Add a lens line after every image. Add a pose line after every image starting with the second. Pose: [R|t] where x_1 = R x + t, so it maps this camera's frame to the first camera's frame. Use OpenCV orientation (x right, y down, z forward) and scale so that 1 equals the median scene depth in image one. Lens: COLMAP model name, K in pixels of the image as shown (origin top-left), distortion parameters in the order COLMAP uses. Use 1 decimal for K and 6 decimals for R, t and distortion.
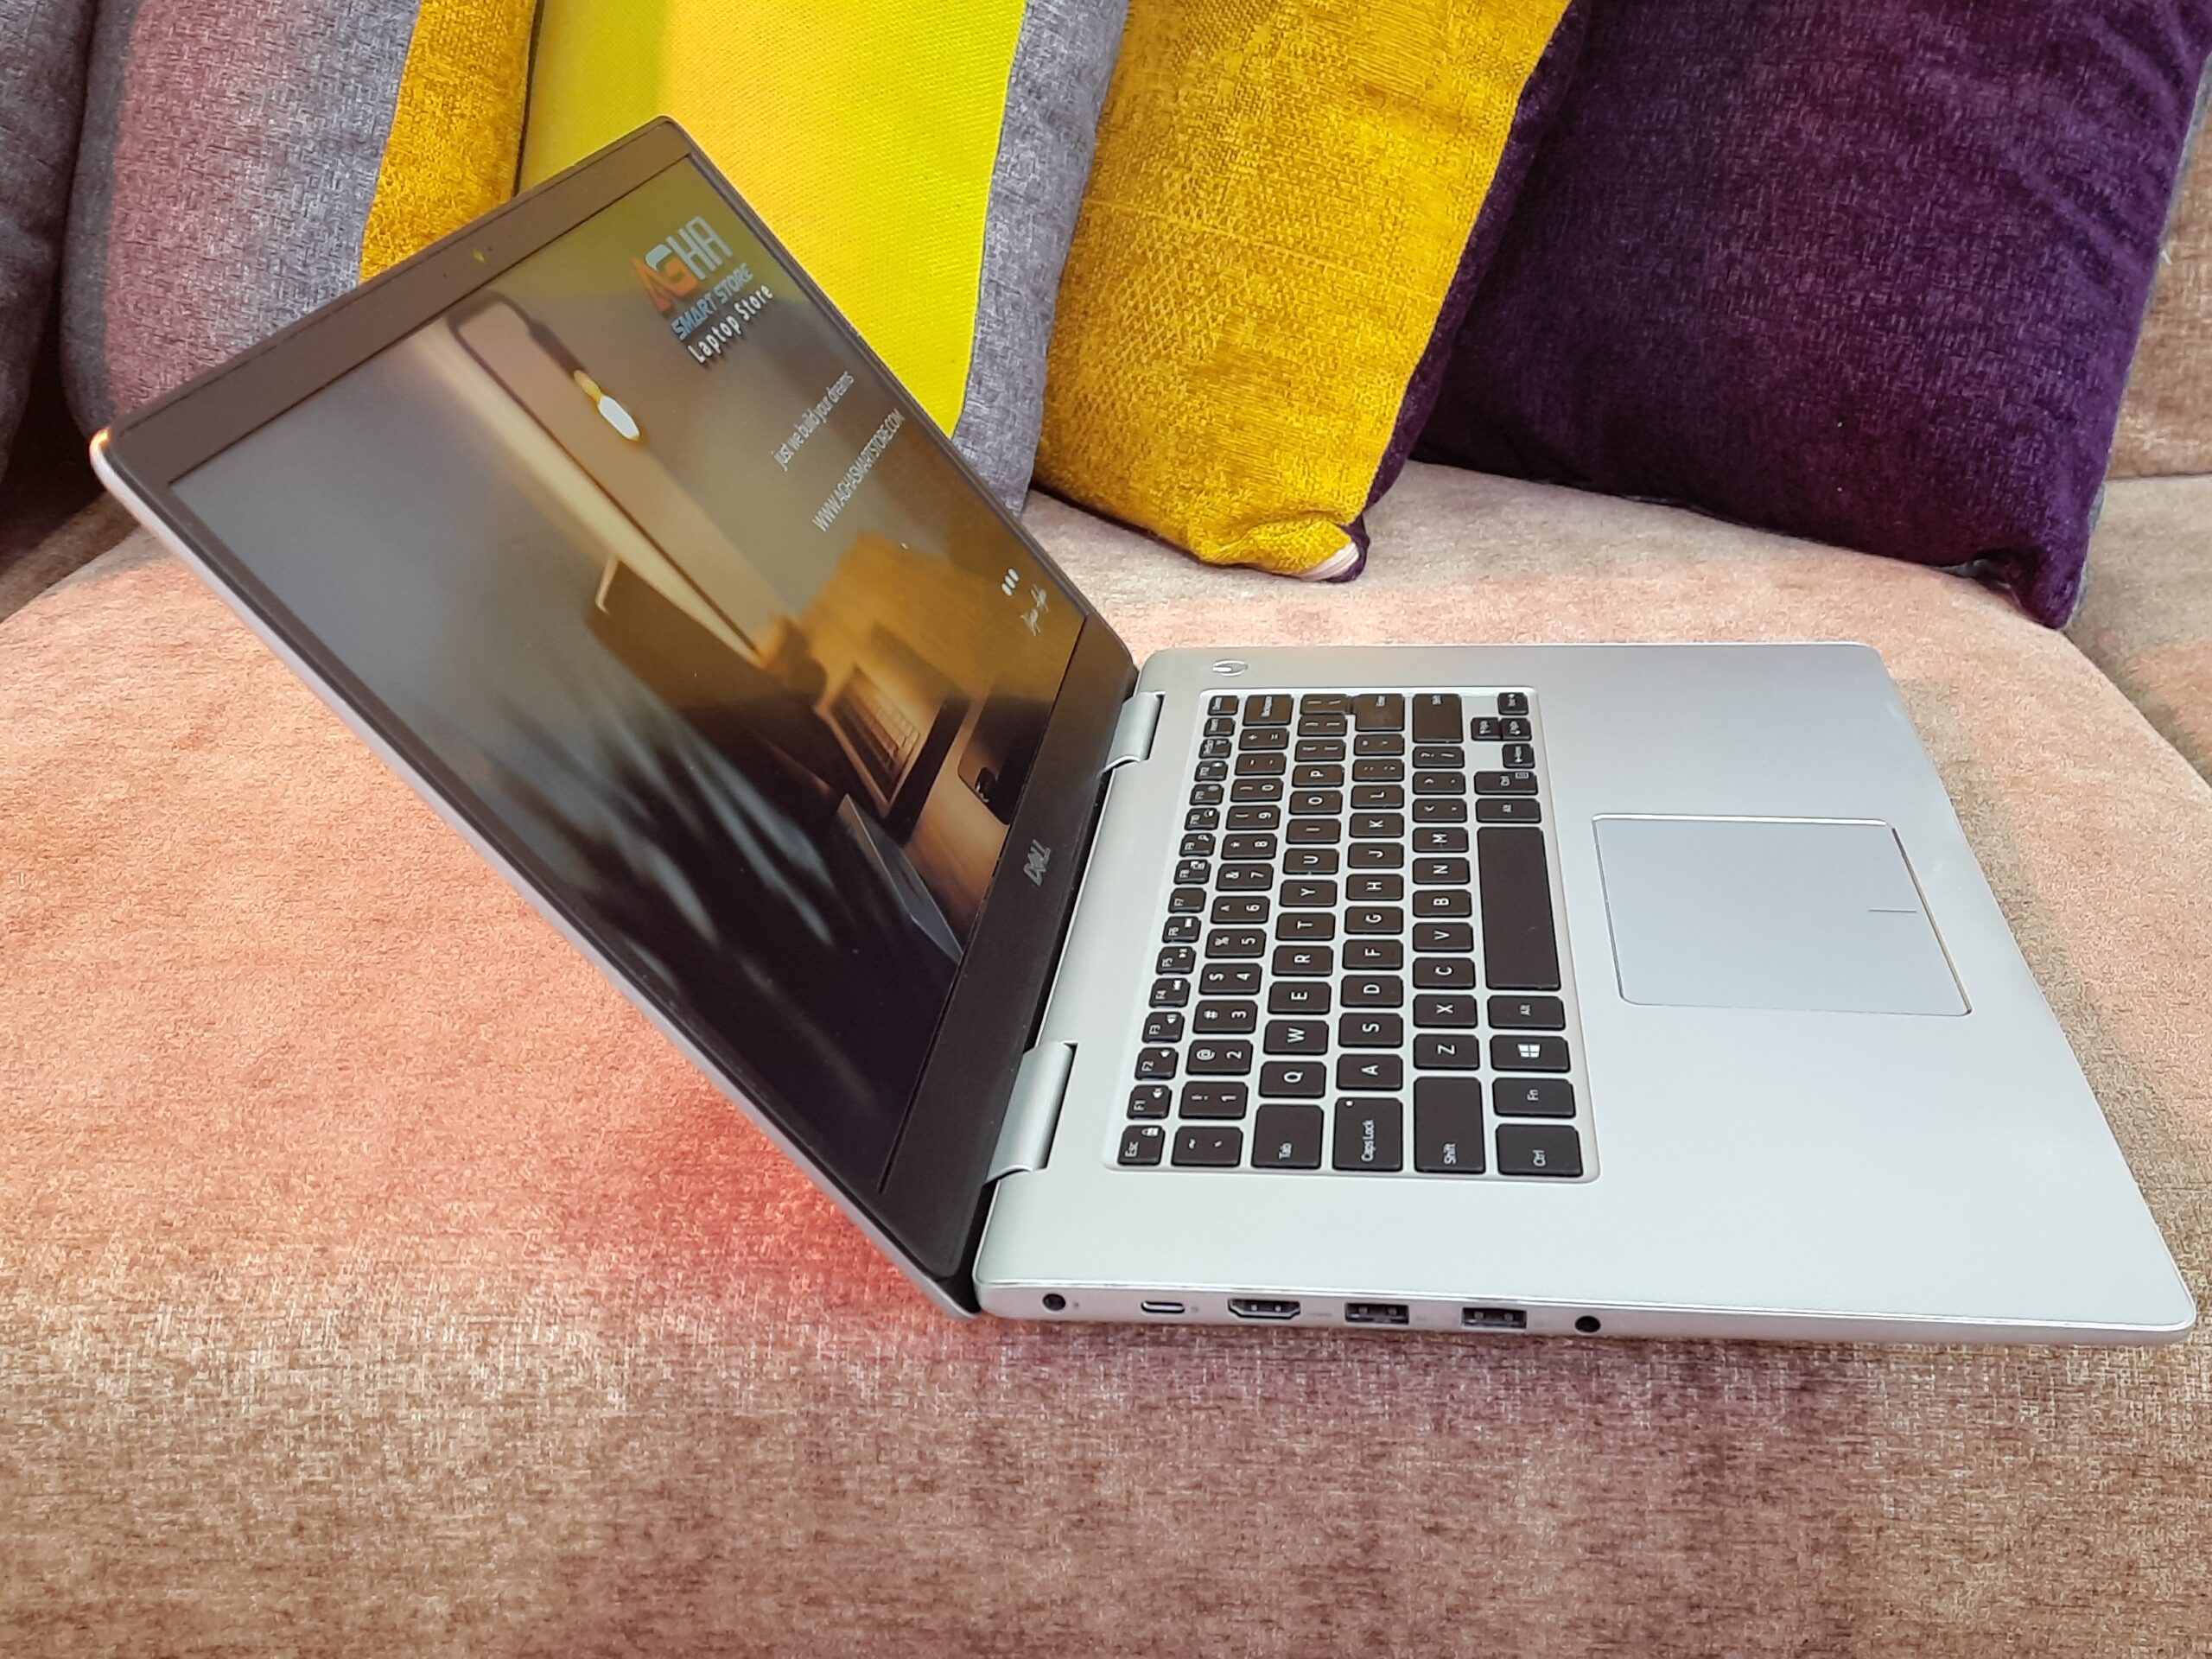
lens RADIAL K [[2288.2, 0, 1116.7], [0, 2288.2, 837.5], [0, 0, 1]] dist [0.076587, -0.104276]
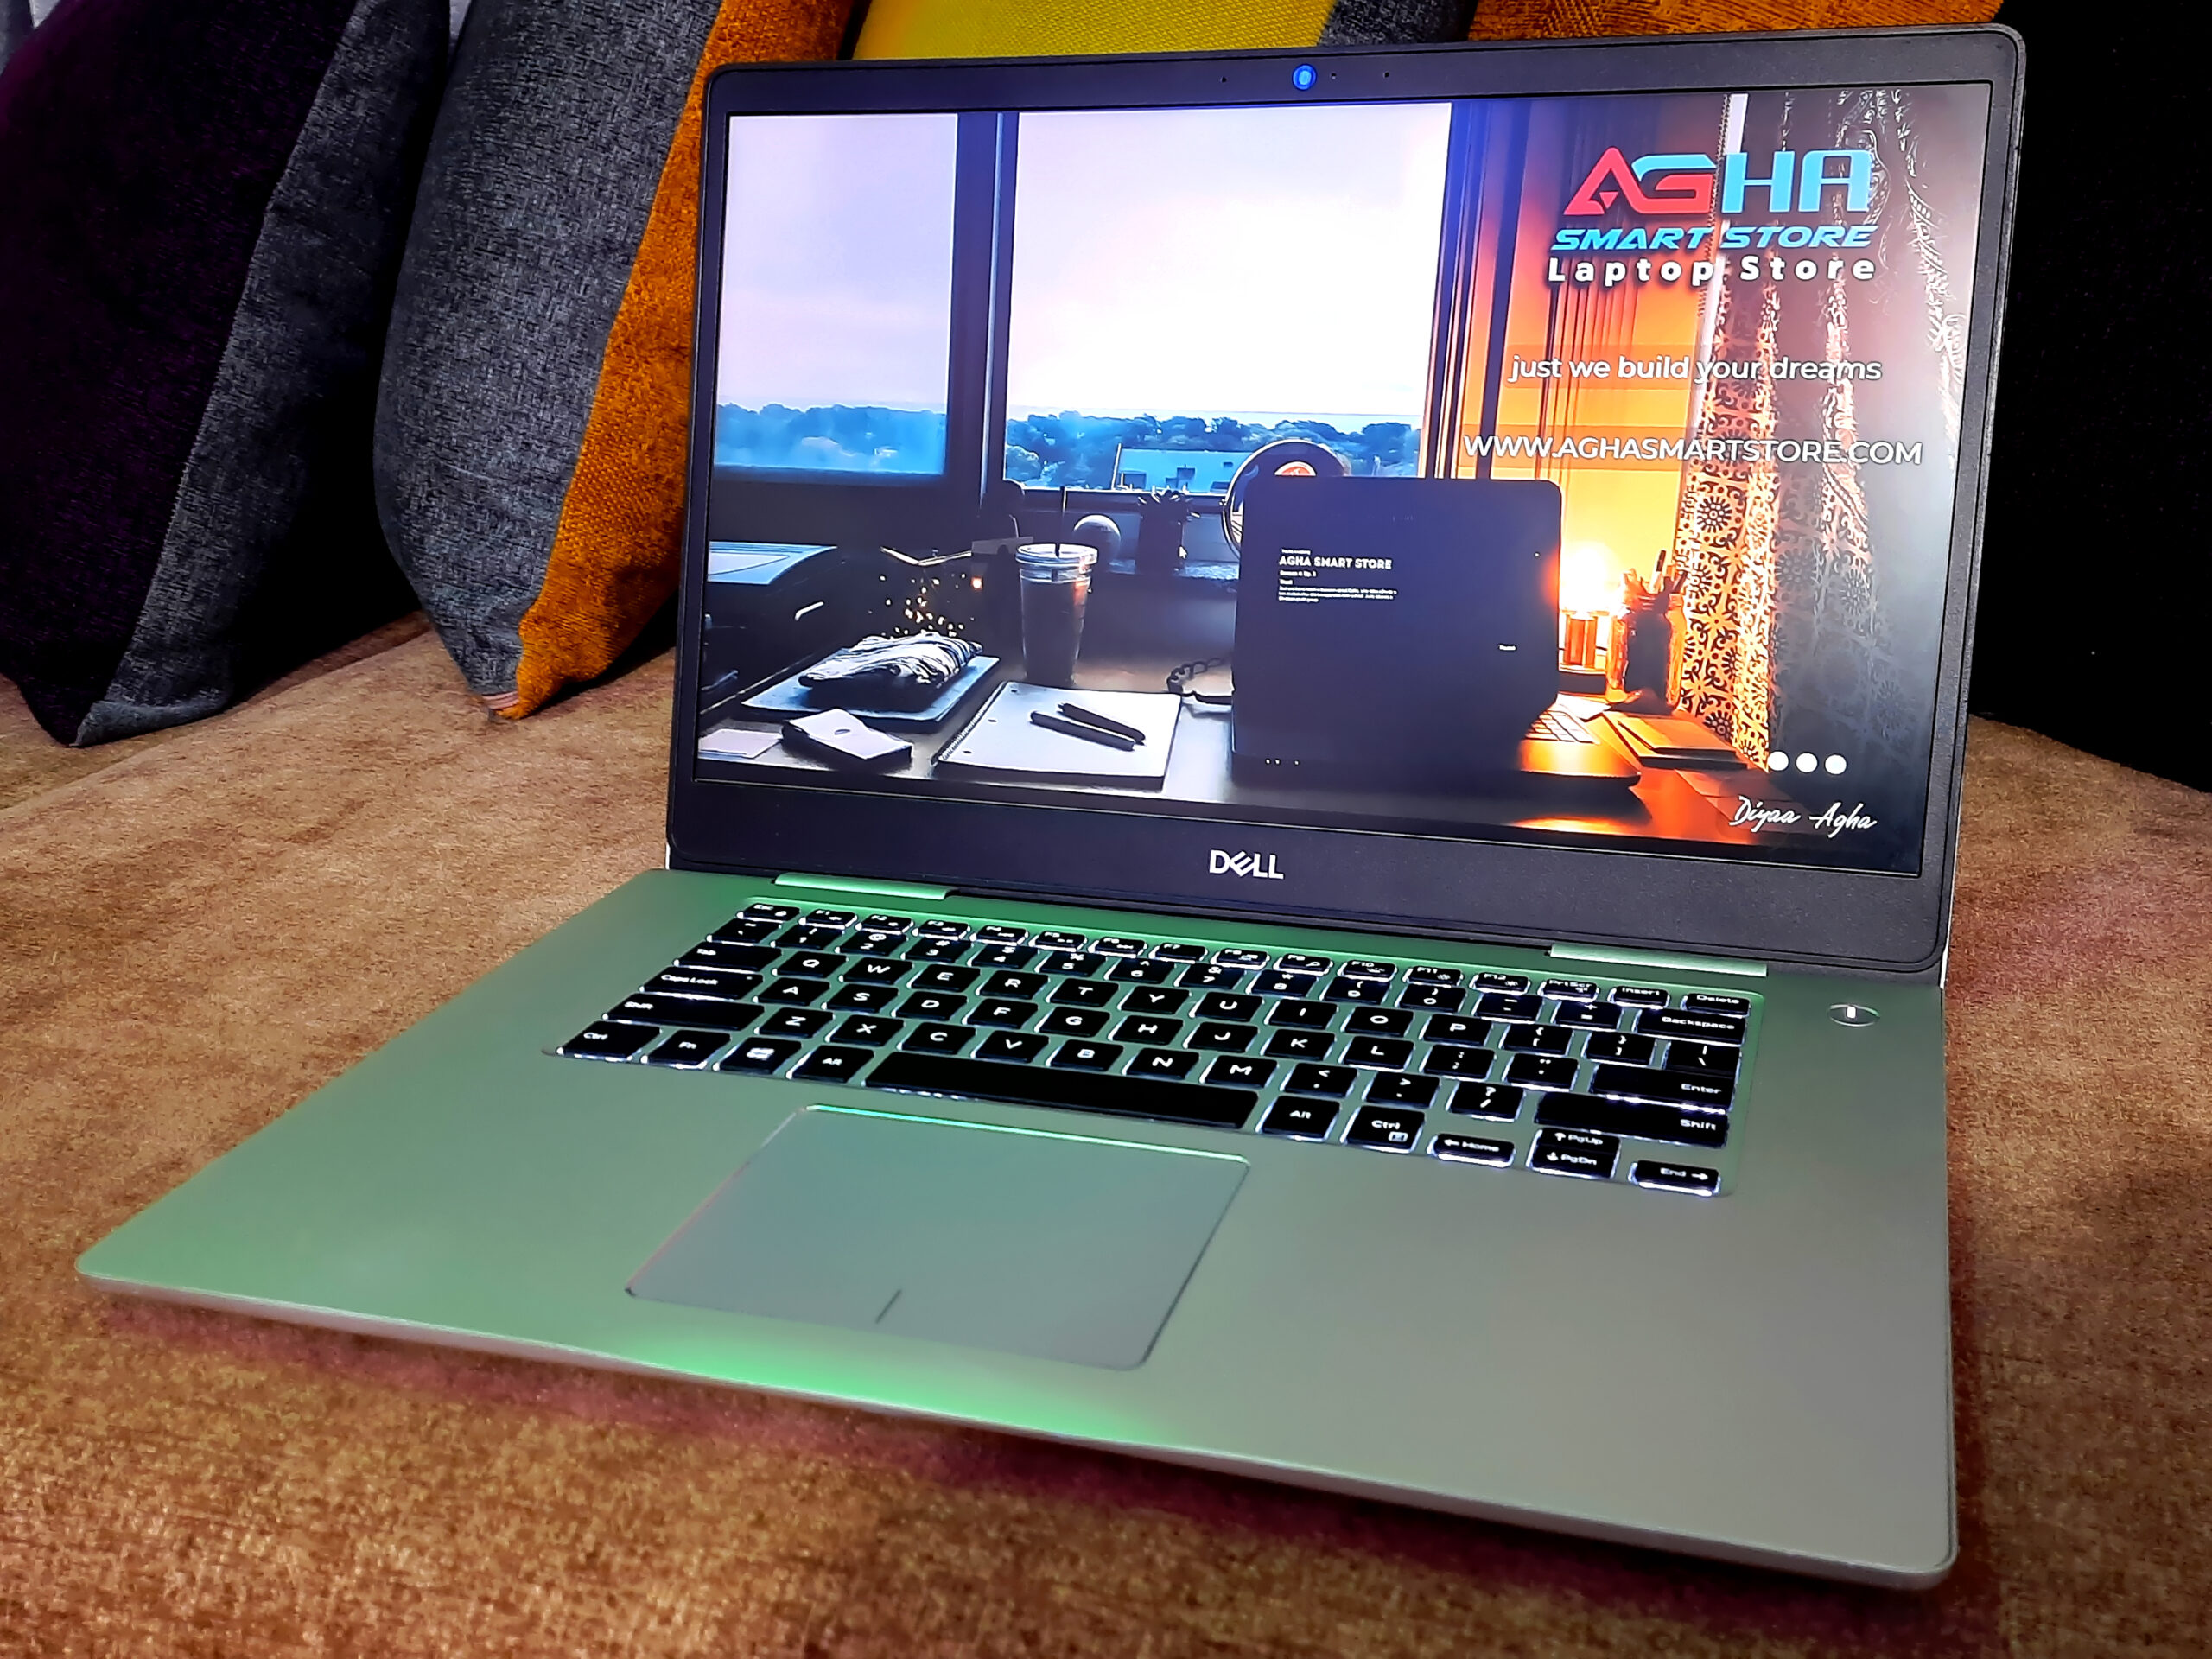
lens RADIAL K [[2277.4, 0, 1104.9], [0, 2277.4, 851.5], [0, 0, 1]] dist [0.087547, -0.085218]
pose [[0.966027, 0.093402, -0.240974, 0.220674], [-0.113833, 0.990867, -0.072275, -0.005985], [0.232022, 0.097251, 0.967837, 0.237507]]
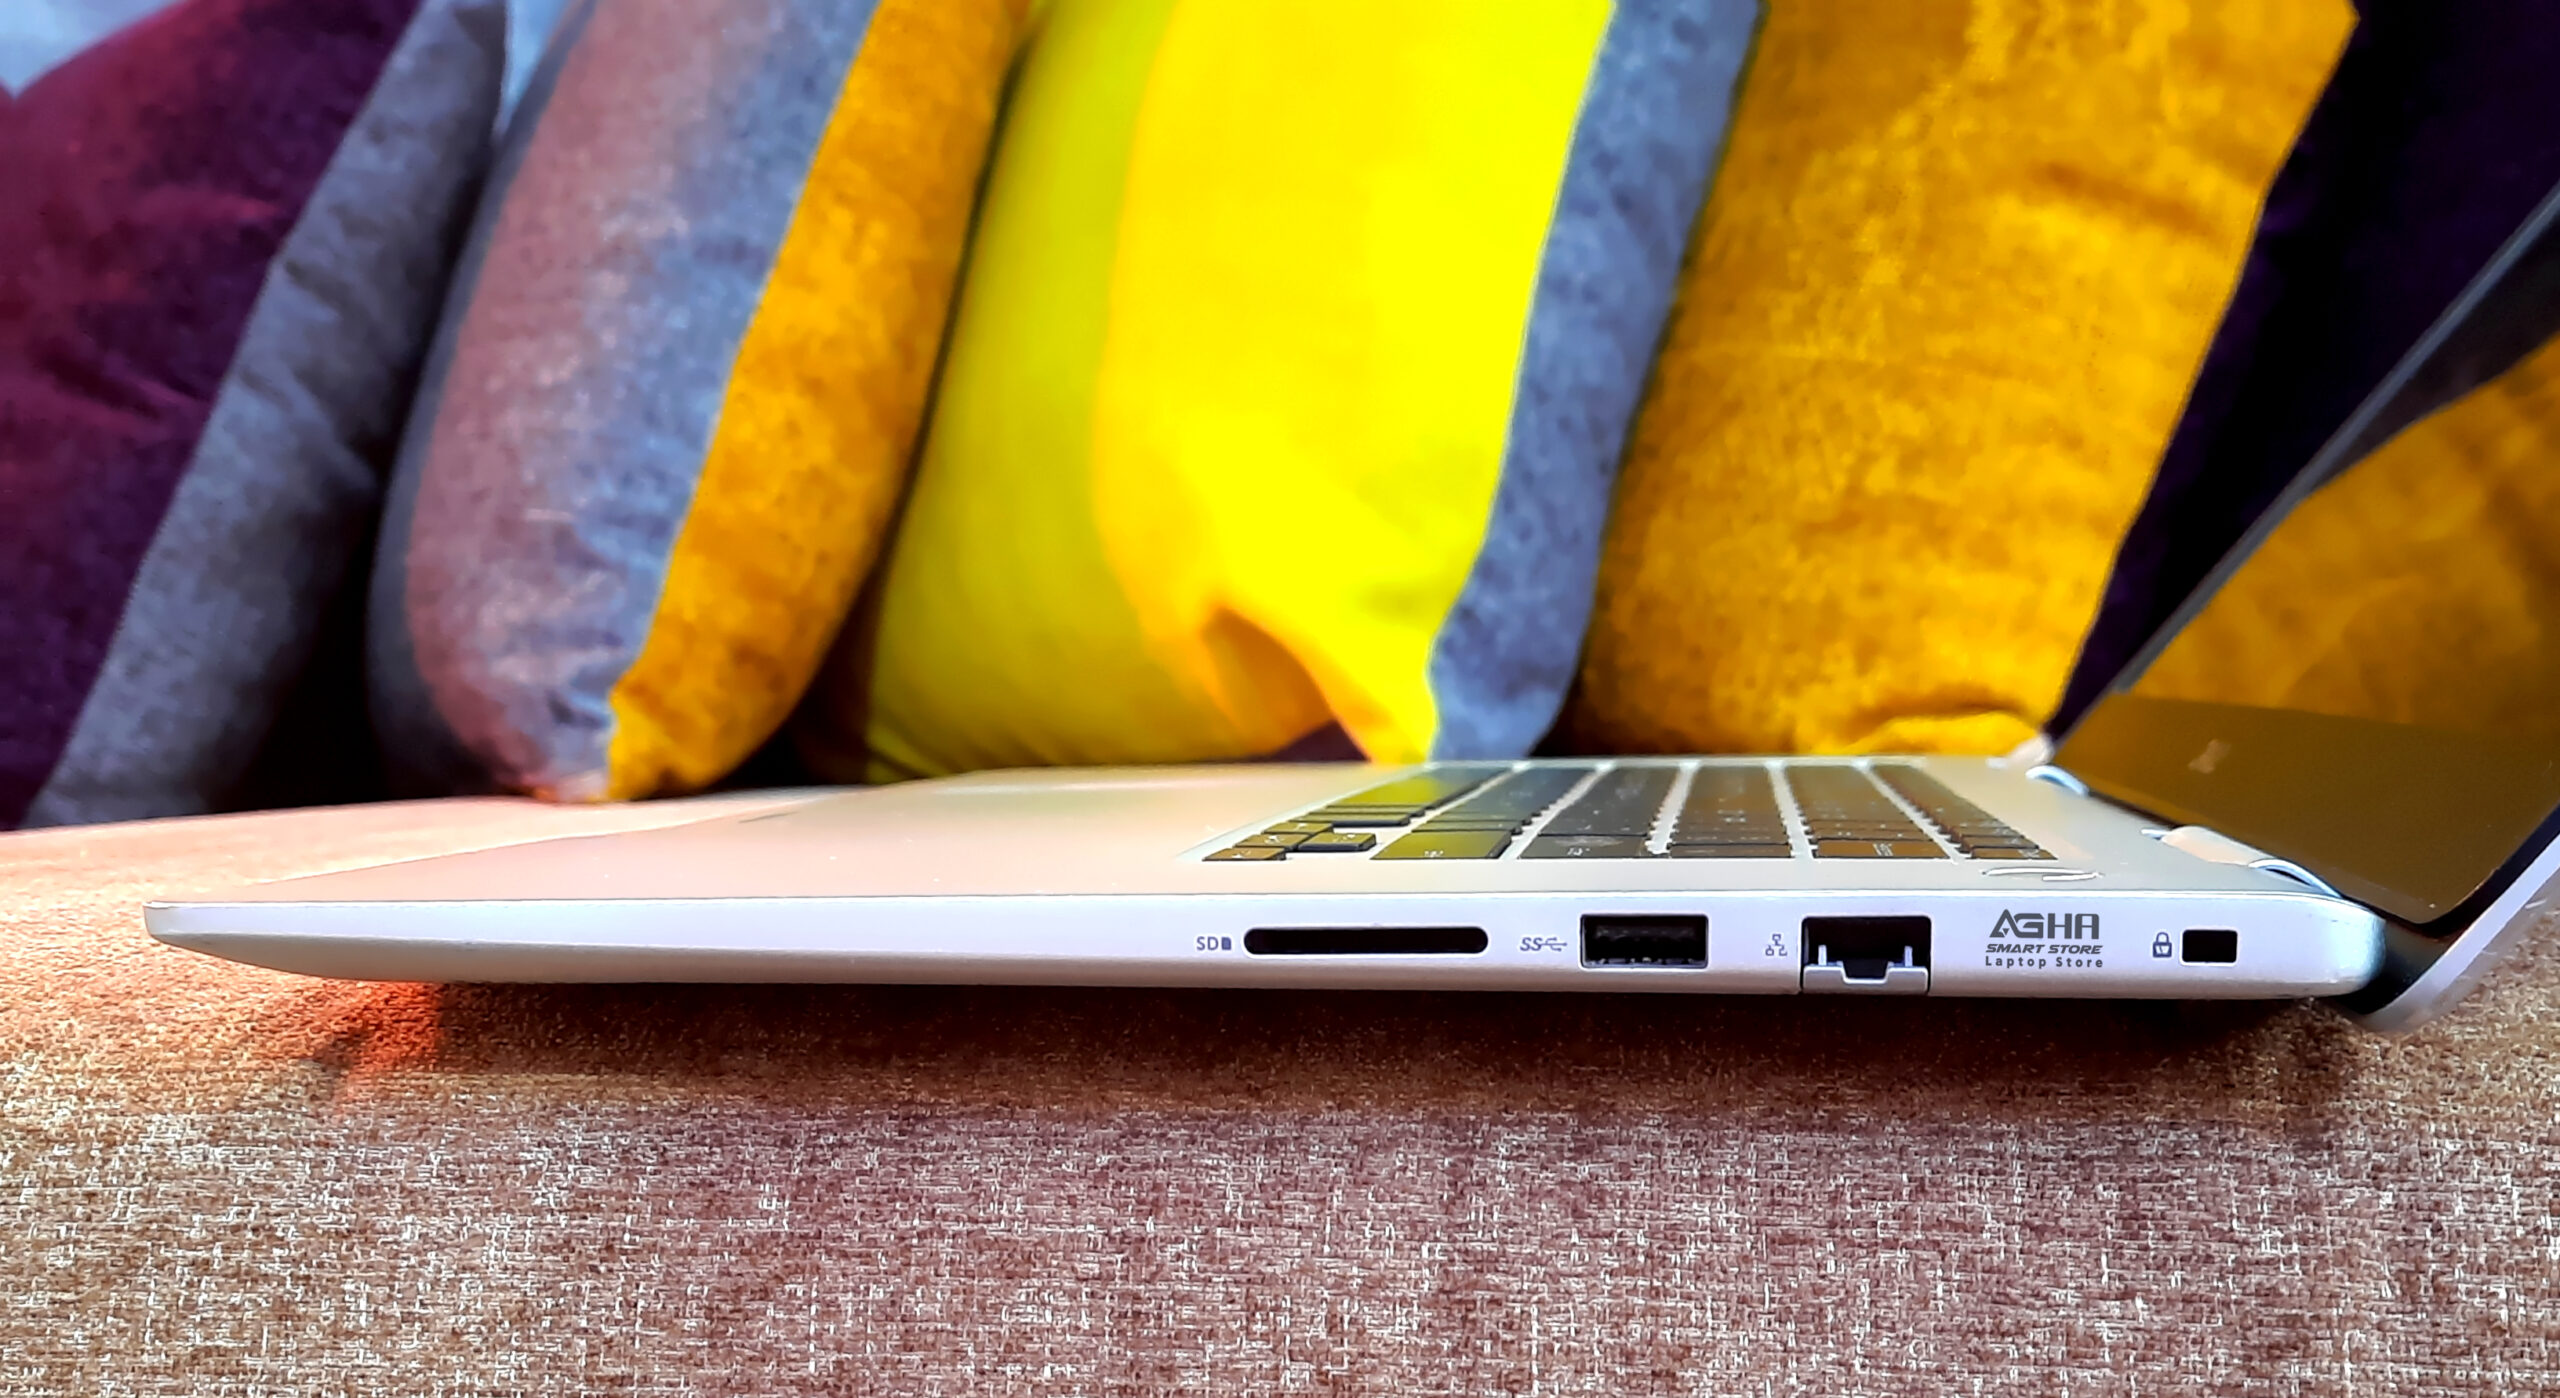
lens RADIAL K [[2671.3, 0, 1290.2], [0, 2671.3, 965.4], [0, 0, 1]] dist [0.146530, -0.338735]
pose [[0.990406, 0.028769, -0.135163, -0.015864], [-0.072090, 0.942014, -0.327739, 0.377388], [0.117896, 0.334339, 0.935050, 0.404182]]
